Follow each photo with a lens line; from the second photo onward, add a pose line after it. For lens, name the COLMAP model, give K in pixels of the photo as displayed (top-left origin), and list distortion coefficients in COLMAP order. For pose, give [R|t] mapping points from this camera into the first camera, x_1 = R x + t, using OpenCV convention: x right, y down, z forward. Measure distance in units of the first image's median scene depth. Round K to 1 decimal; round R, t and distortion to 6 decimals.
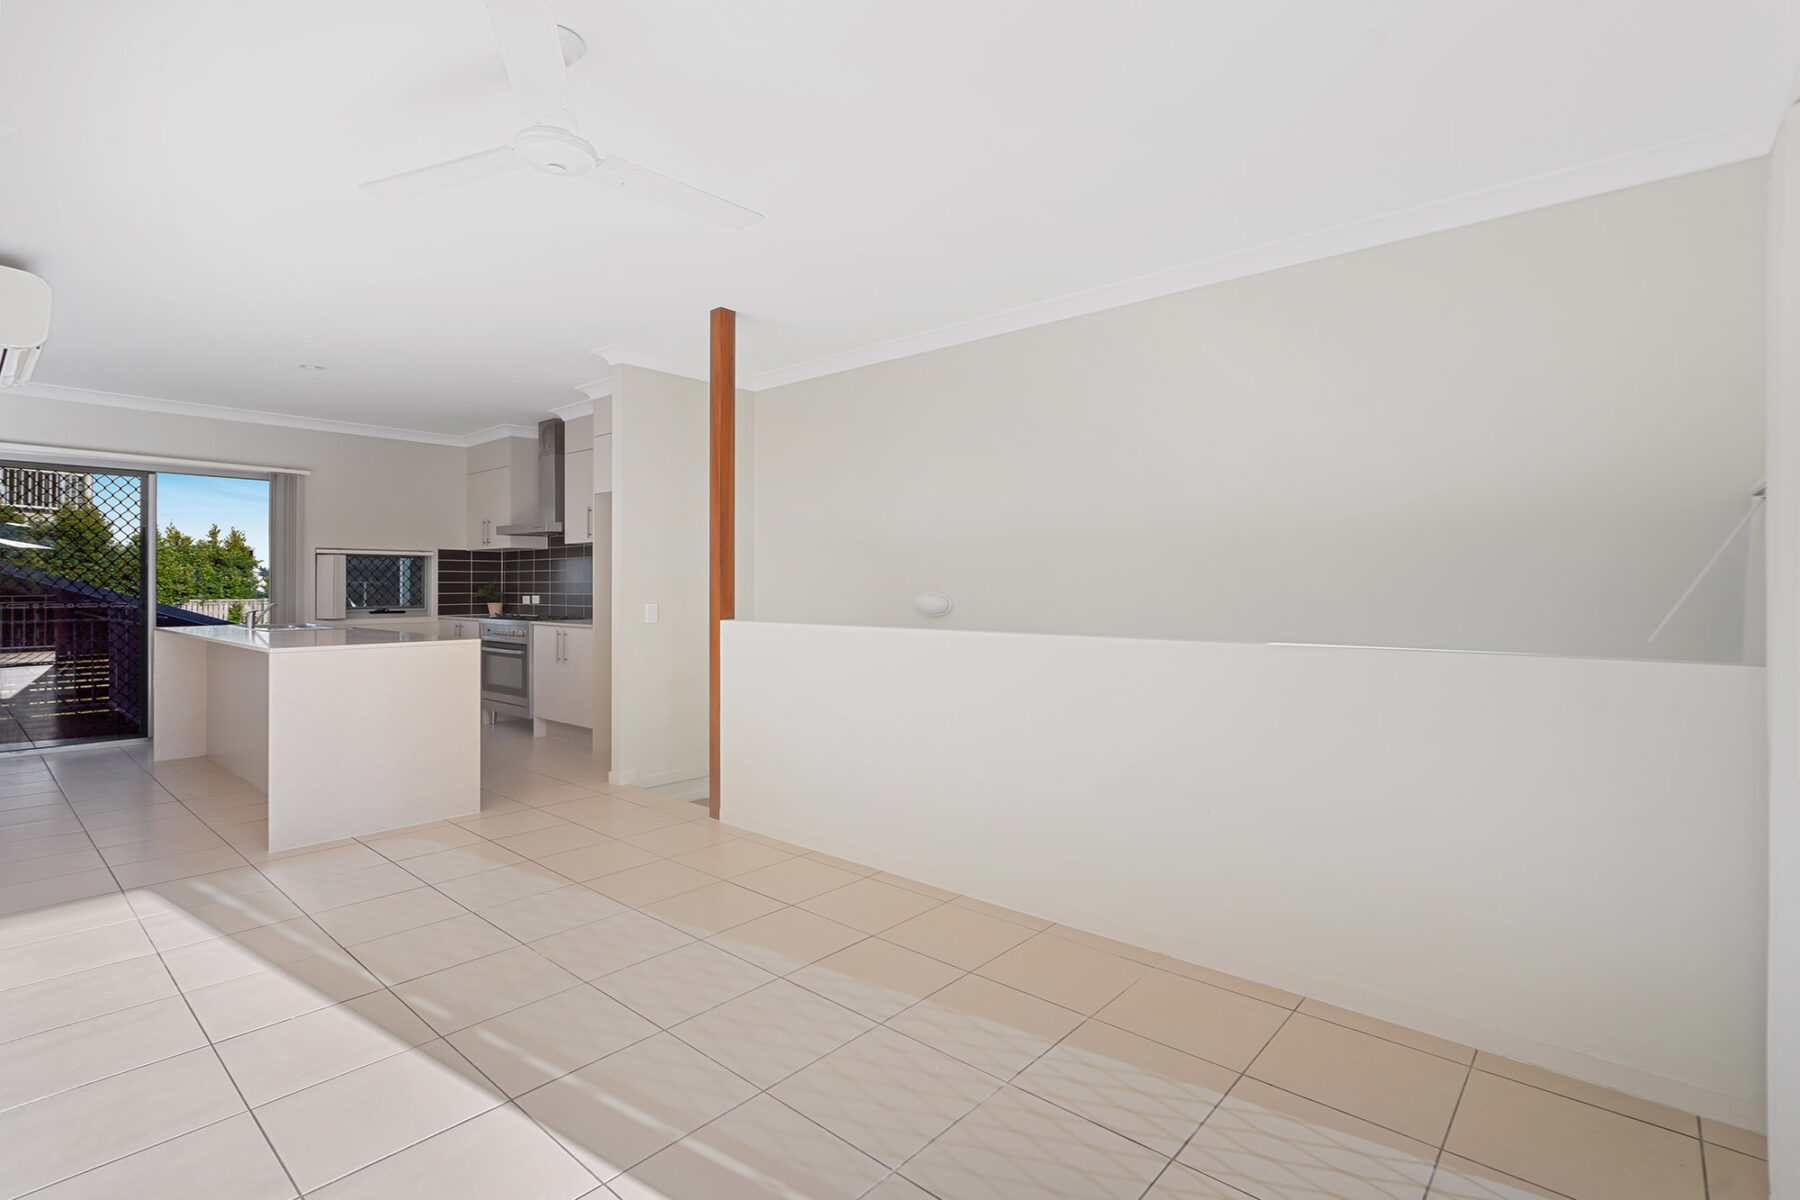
lens RADIAL K [[826.2, 0, 877.0], [0, 826.2, 580.7], [0, 0, 1]] dist [-0.002364, -0.000619]
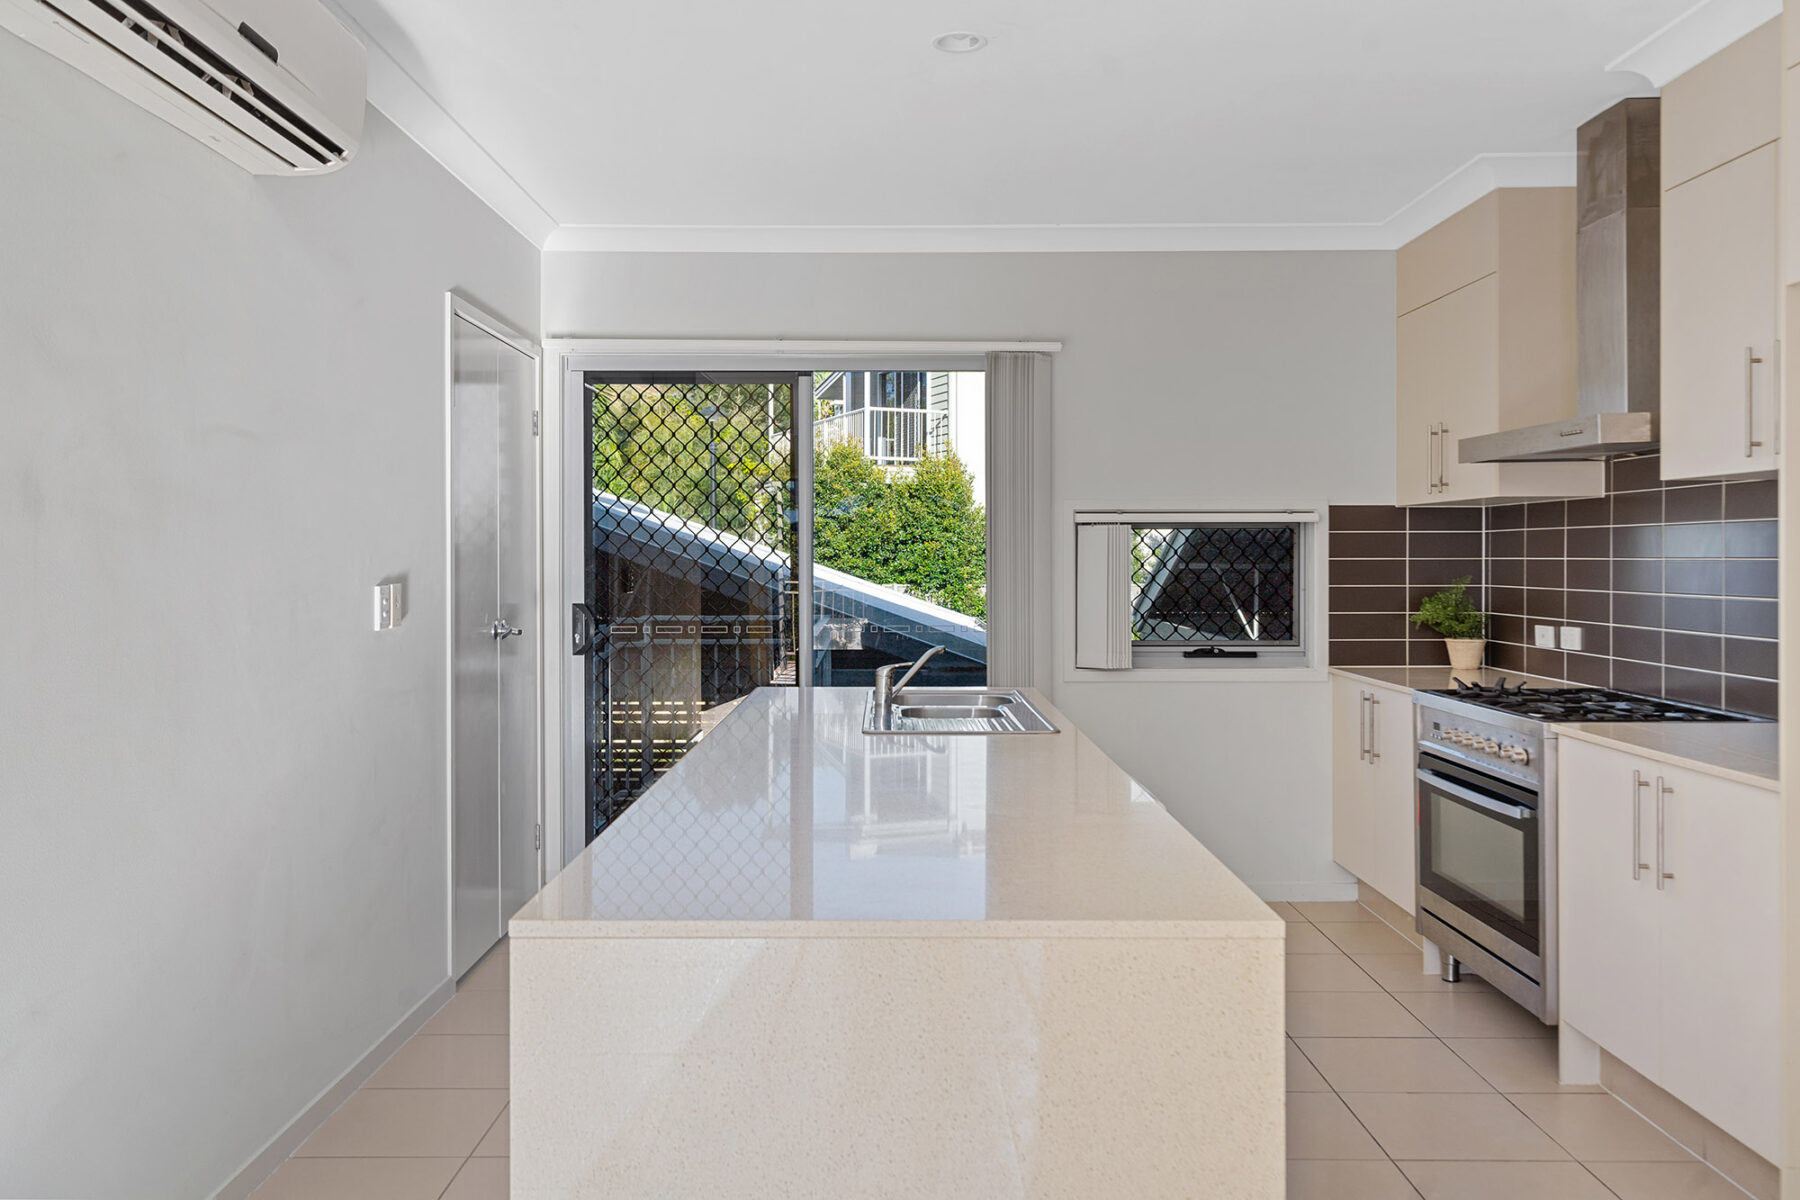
lens RADIAL K [[1437.9, 0, 879.6], [0, 1437.9, 556.8], [0, 0, 1]] dist [0.002094, 0.002678]
pose [[0.661484, 0.000094, -0.749959, -0.152003], [0.001728, 0.999997, 0.001649, -0.015259], [0.749957, -0.002386, 0.661482, 0.384571]]
